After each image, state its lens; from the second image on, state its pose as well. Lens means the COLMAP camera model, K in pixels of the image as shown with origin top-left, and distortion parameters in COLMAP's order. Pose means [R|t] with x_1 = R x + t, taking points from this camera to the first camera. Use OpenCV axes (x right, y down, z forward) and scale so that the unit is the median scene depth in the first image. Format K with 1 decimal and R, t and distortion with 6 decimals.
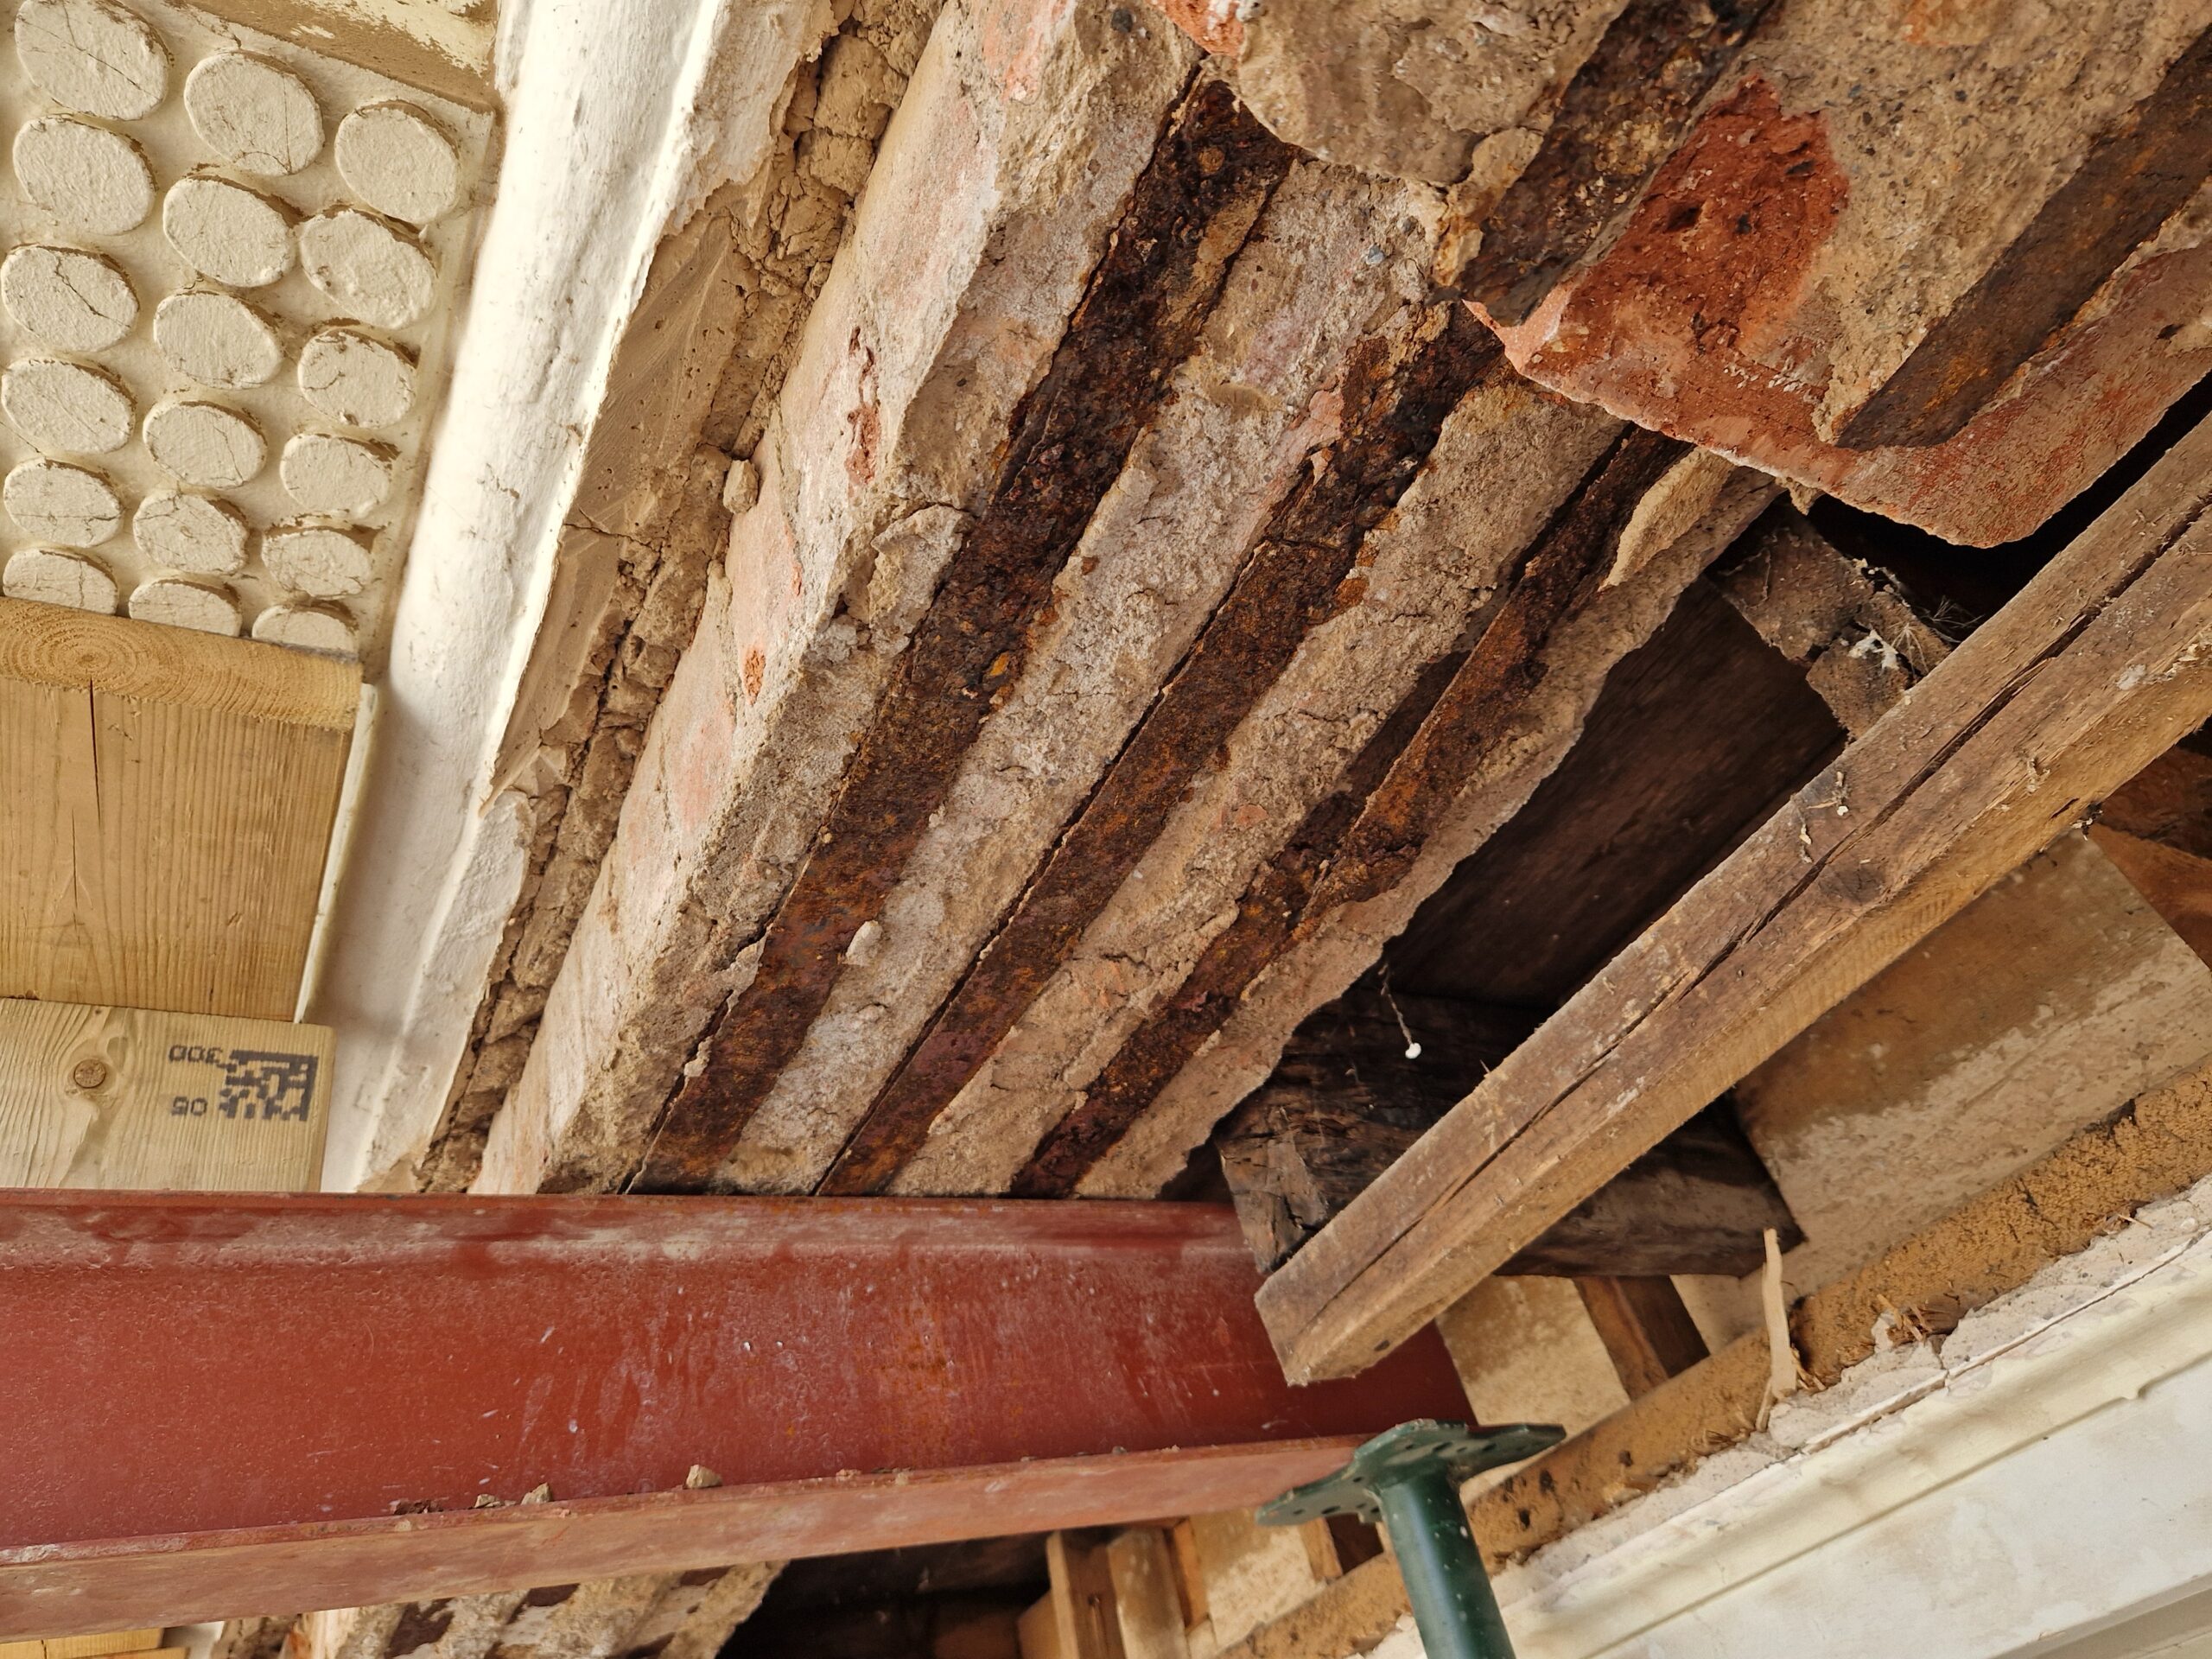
lens RADIAL K [[1490.6, 0, 1120.3], [0, 1490.6, 824.9], [0, 0, 1]] dist [0.068835, -0.066288]
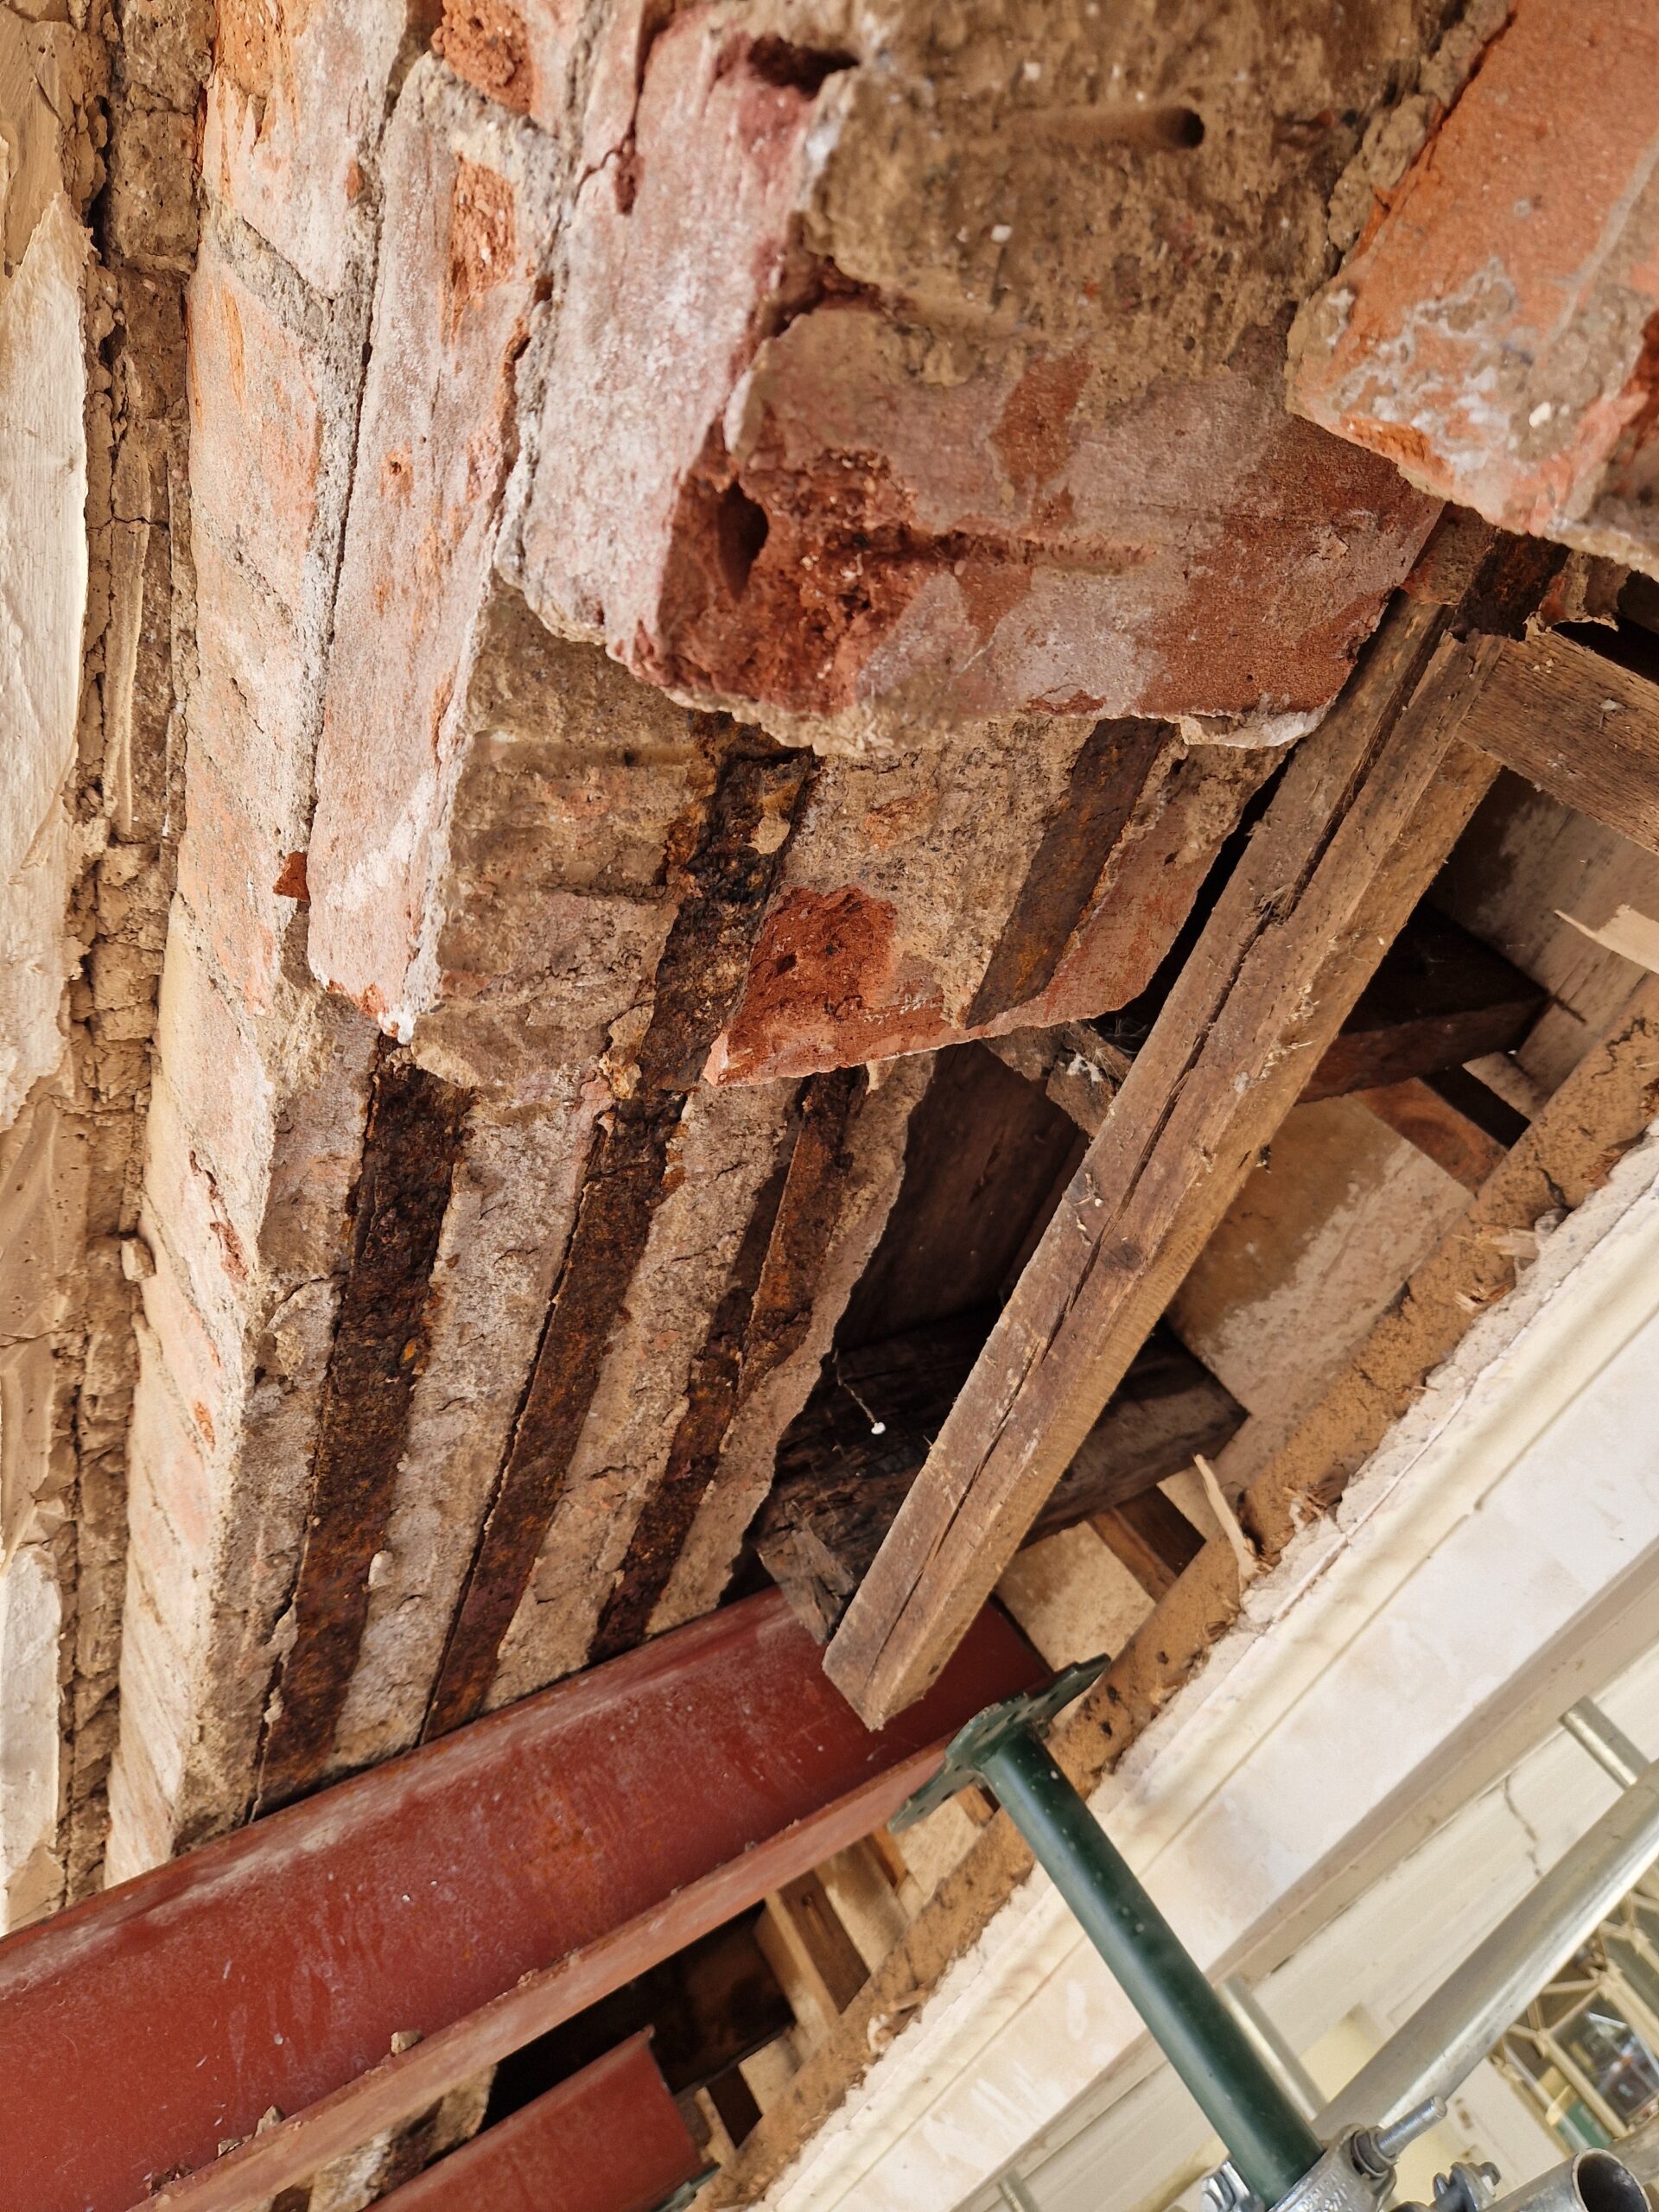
lens RADIAL K [[1490.6, 0, 836.5], [0, 1490.6, 1080.2], [0, 0, 1]] dist [0.068835, -0.066288]
pose [[0.934467, -0.331040, 0.131085, 0.124474], [0.327092, 0.943604, 0.051214, -0.214119], [-0.140646, -0.004981, 0.990047, -0.188440]]
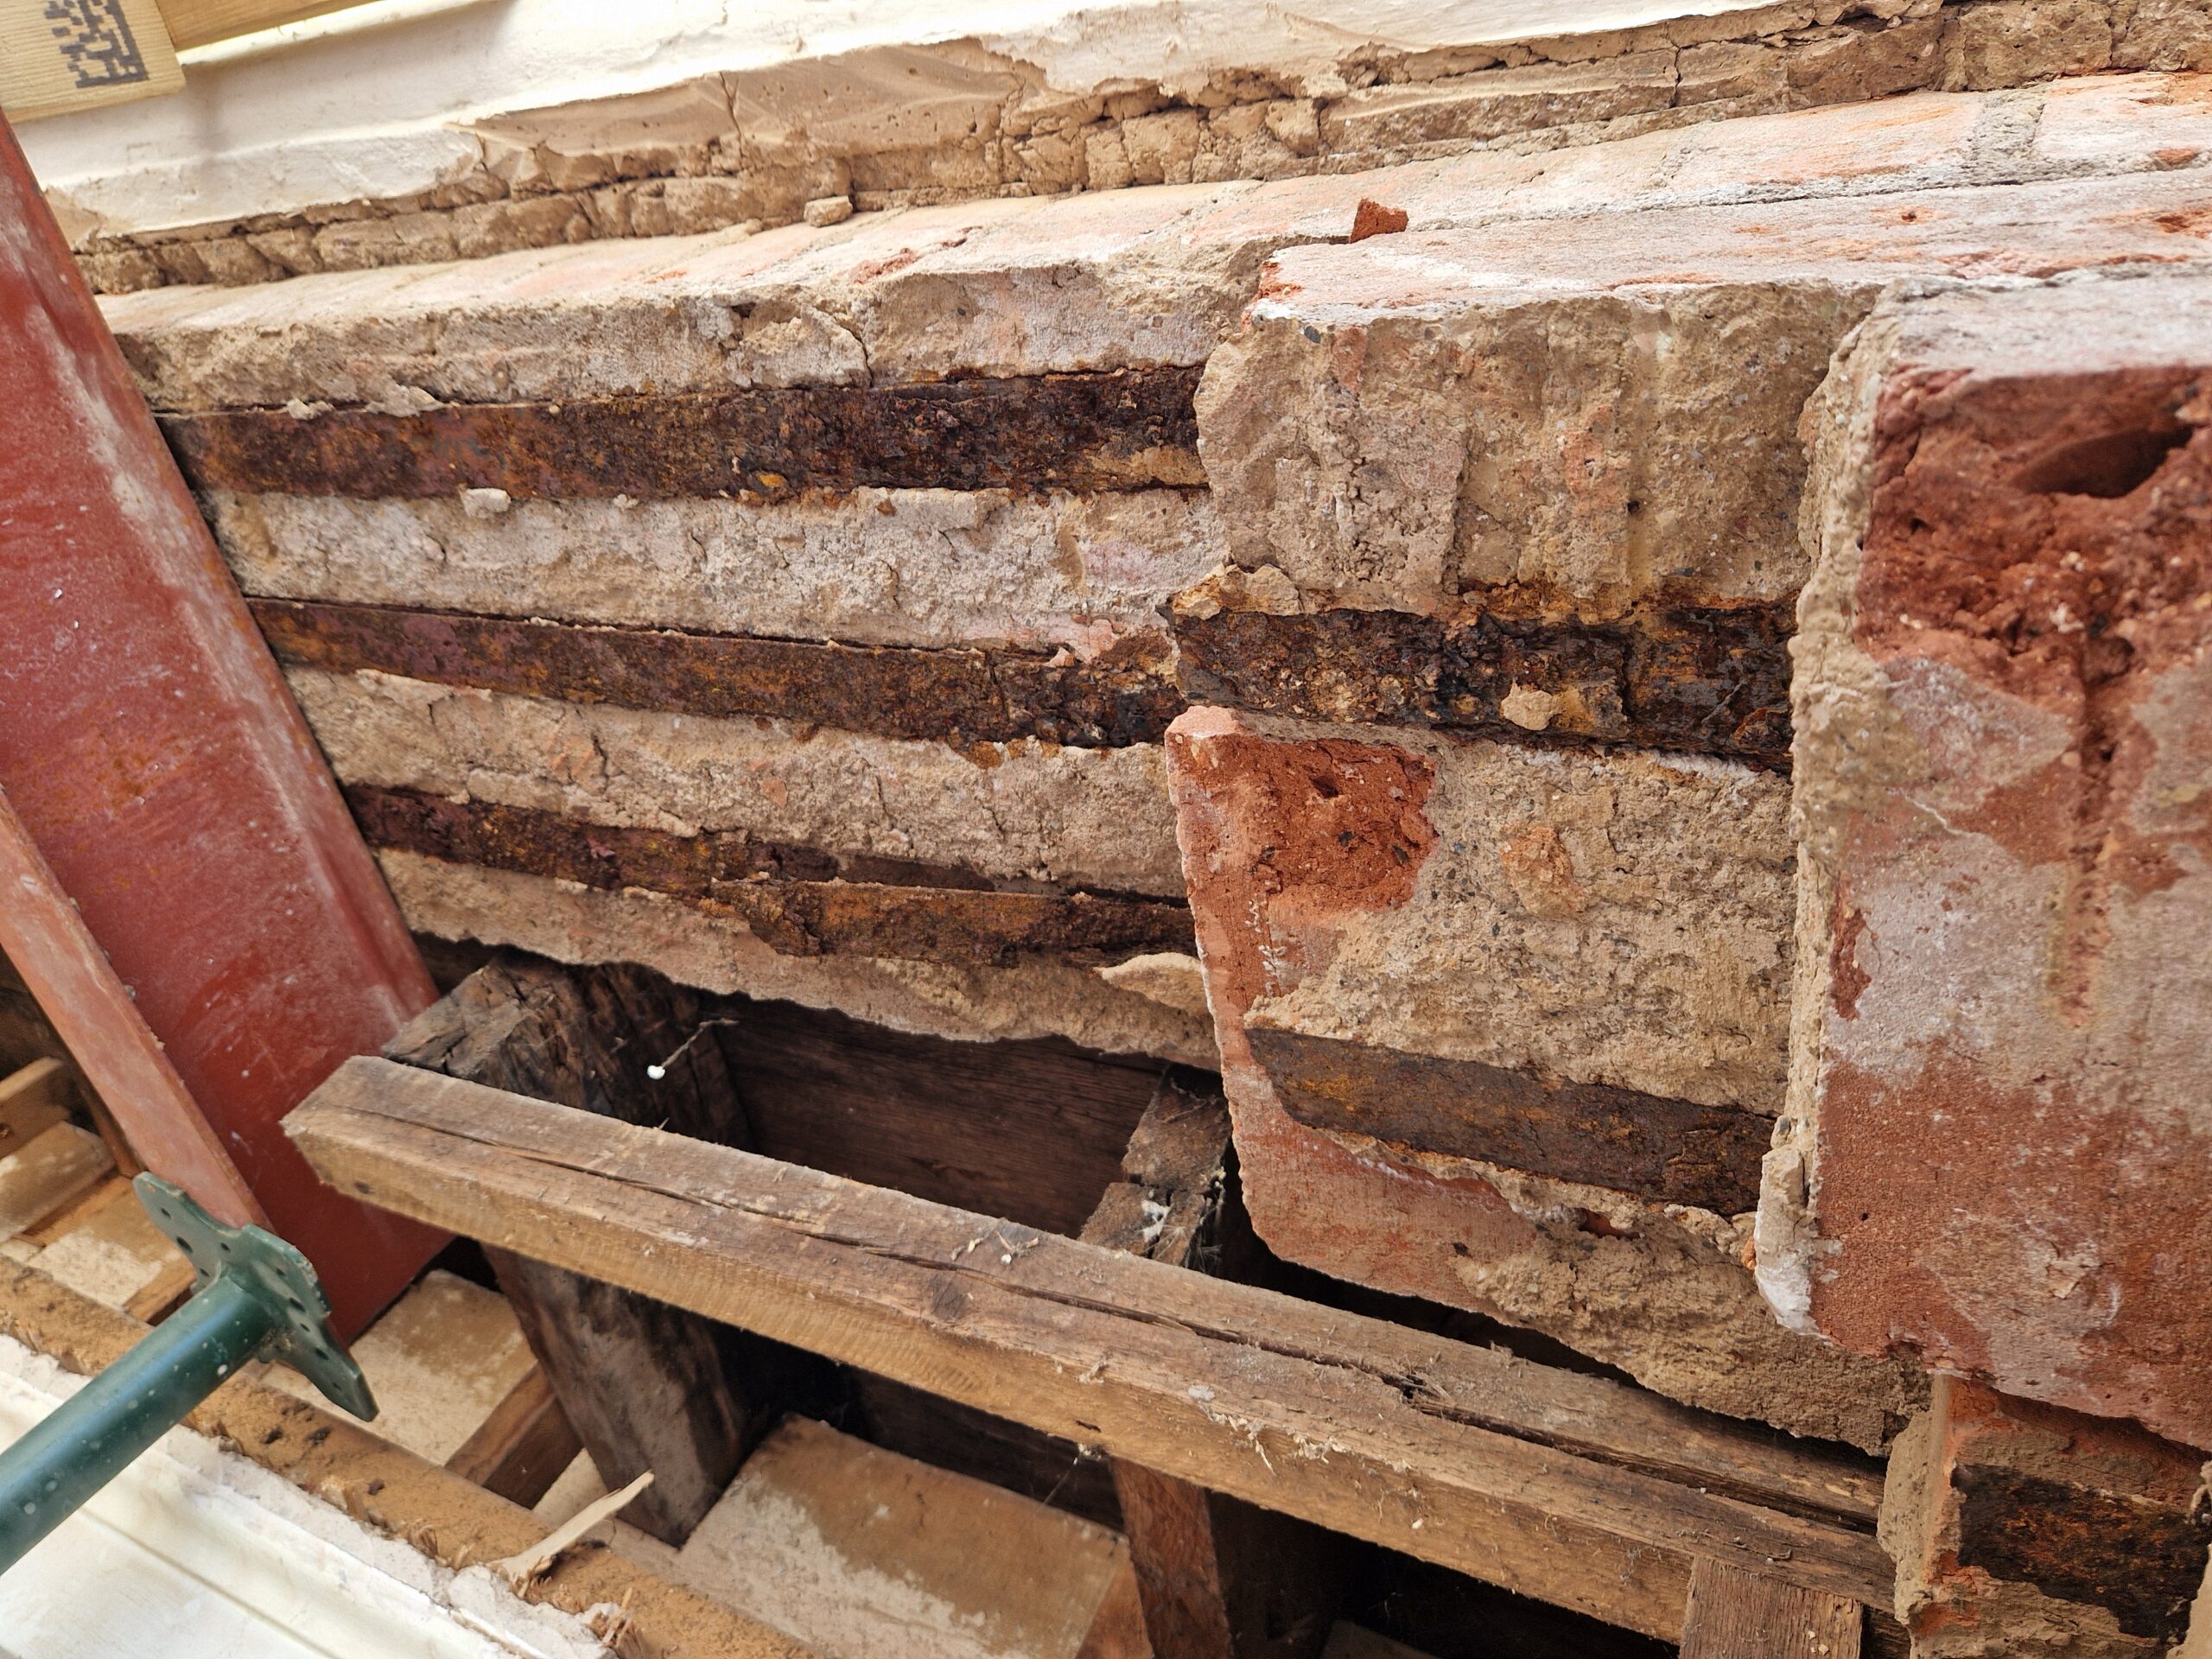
lens RADIAL K [[1490.6, 0, 1094.2], [0, 1490.6, 818.1], [0, 0, 1]] dist [0.068835, -0.066288]
pose [[0.438613, 0.898145, 0.030873, 0.167938], [-0.884767, 0.437591, -0.160316, -0.027195], [-0.157497, 0.043002, 0.986583, -0.068481]]
